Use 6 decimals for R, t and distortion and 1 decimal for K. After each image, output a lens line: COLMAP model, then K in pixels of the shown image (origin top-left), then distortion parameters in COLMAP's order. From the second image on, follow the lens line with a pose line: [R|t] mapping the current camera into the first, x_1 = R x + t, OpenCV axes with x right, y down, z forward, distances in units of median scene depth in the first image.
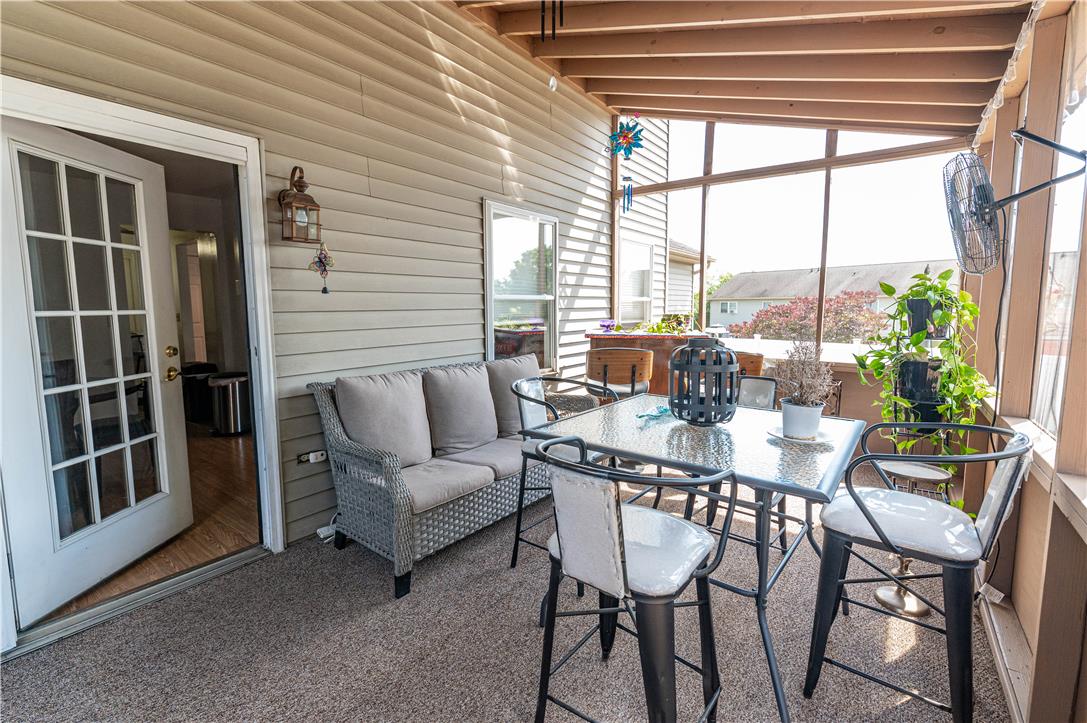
lens RADIAL K [[474.9, 0, 550.7], [0, 474.9, 359.9], [0, 0, 1]] dist [0.000993, -0.000175]
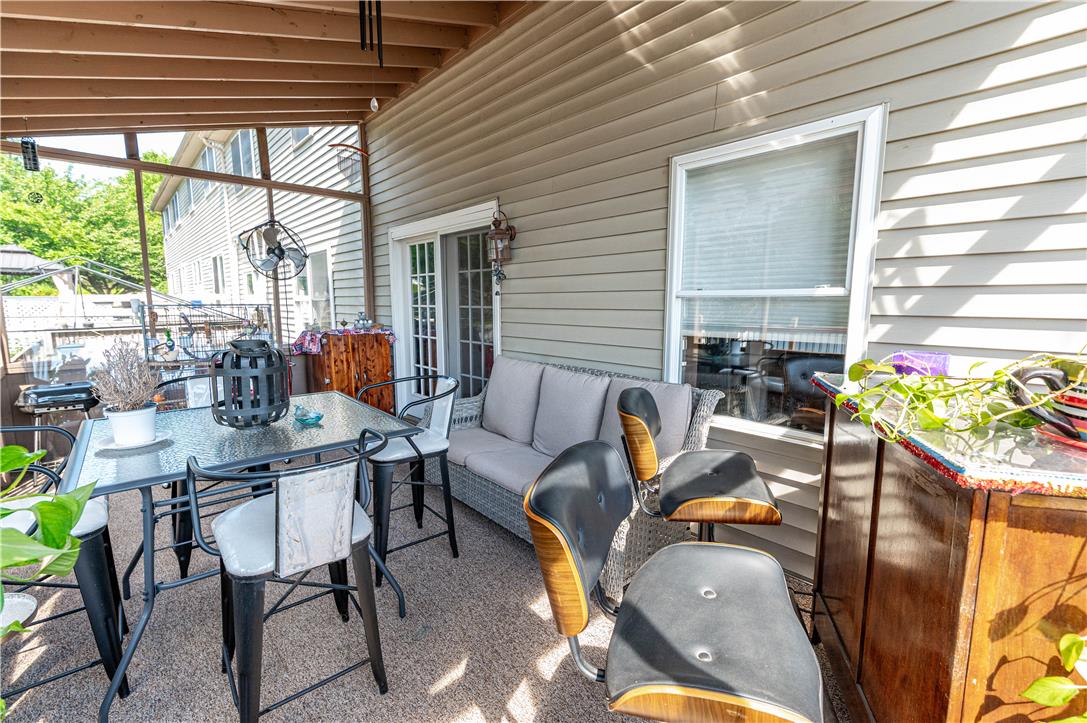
lens RADIAL K [[477.7, 0, 556.2], [0, 477.7, 358.3], [0, 0, 1]] dist [0.001649, -0.000513]
pose [[-0.199929, 0.128106, -0.971400, 0.603083], [-0.113829, 0.981666, 0.152887, -0.123943], [0.973176, 0.141140, -0.181681, 0.953130]]
